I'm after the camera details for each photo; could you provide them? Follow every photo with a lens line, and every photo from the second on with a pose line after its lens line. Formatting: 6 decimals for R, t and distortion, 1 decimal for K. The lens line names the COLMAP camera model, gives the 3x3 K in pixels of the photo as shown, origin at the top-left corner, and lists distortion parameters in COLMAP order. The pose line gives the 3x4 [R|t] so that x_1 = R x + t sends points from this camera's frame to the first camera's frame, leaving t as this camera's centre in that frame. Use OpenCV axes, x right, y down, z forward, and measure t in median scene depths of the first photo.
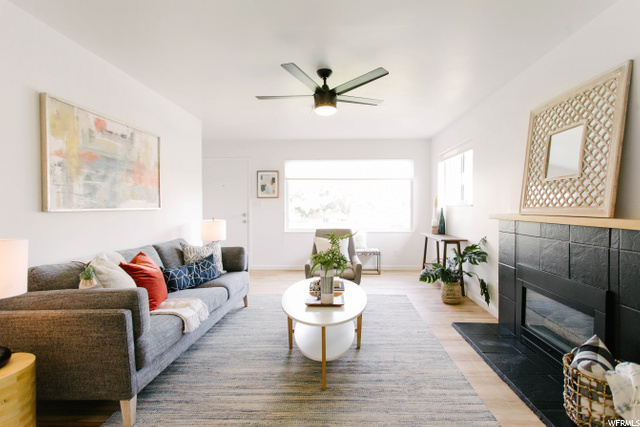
lens RADIAL K [[314.2, 0, 325.4], [0, 314.2, 207.3], [0, 0, 1]] dist [0.000314, 0.000091]
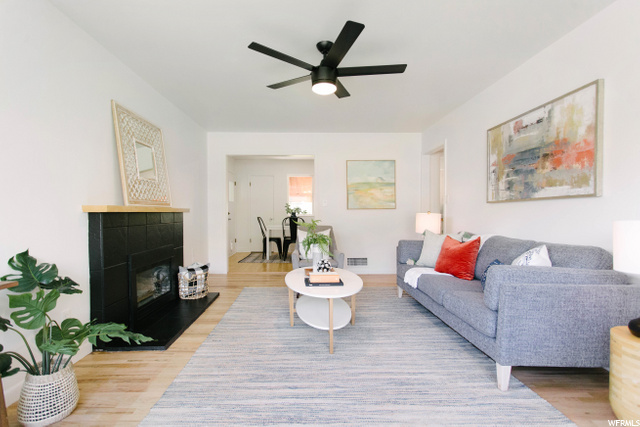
lens RADIAL K [[314.0, 0, 308.6], [0, 314.0, 215.8], [0, 0, 1]] dist [0.001616, 0.000095]
pose [[-0.997476, 0.005039, -0.070832, 0.106861], [0.004279, 0.999932, 0.010871, 0.041391], [0.070882, 0.010540, -0.997429, 1.821102]]
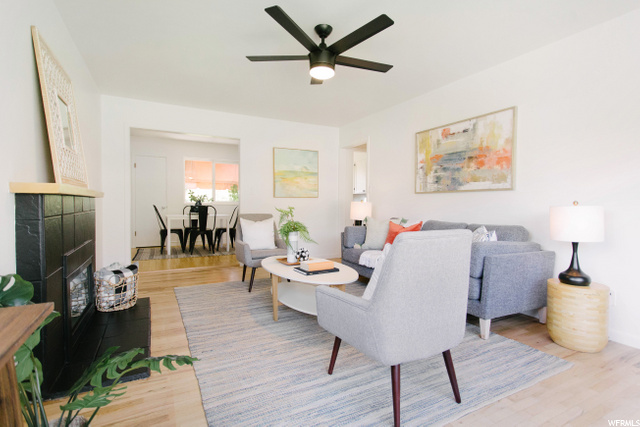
lens RADIAL K [[314.2, 0, 325.4], [0, 314.2, 207.3], [0, 0, 1]] dist [0.000314, 0.000091]
pose [[-0.853432, 0.003316, -0.521194, 0.433880], [-0.005944, 0.999853, 0.016095, 0.050601], [0.521170, 0.016834, -0.853287, 1.695400]]
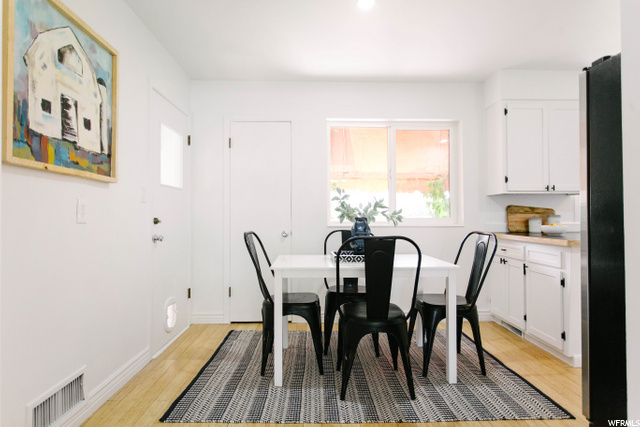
lens RADIAL K [[370.8, 0, 320.0], [0, 370.8, 213.5], [0, 0, 1]] dist [-0.001344, -0.000769]
pose [[-0.996972, 0.005487, -0.077568, 0.218880], [0.006066, 0.999955, -0.007233, 0.038177], [0.077525, -0.007681, -0.996961, 0.261038]]
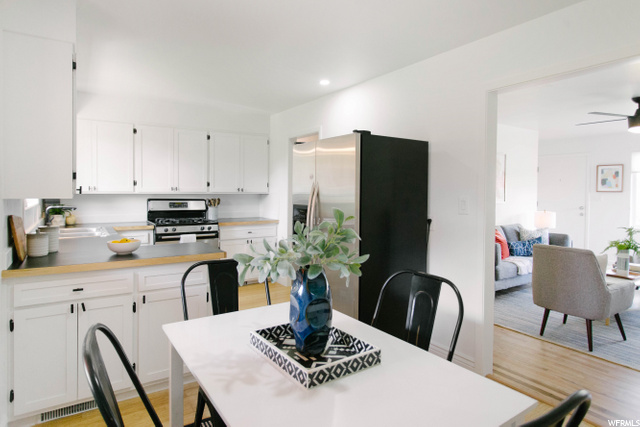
lens RADIAL K [[381.1, 0, 331.7], [0, 381.1, 196.6], [0, 0, 1]] dist [-0.000833, 0.000028]
pose [[0.625059, 0.027518, -0.780092, 0.411560], [-0.016585, 0.999621, 0.021973, -0.054776], [0.780401, -0.000797, 0.625279, -0.859463]]
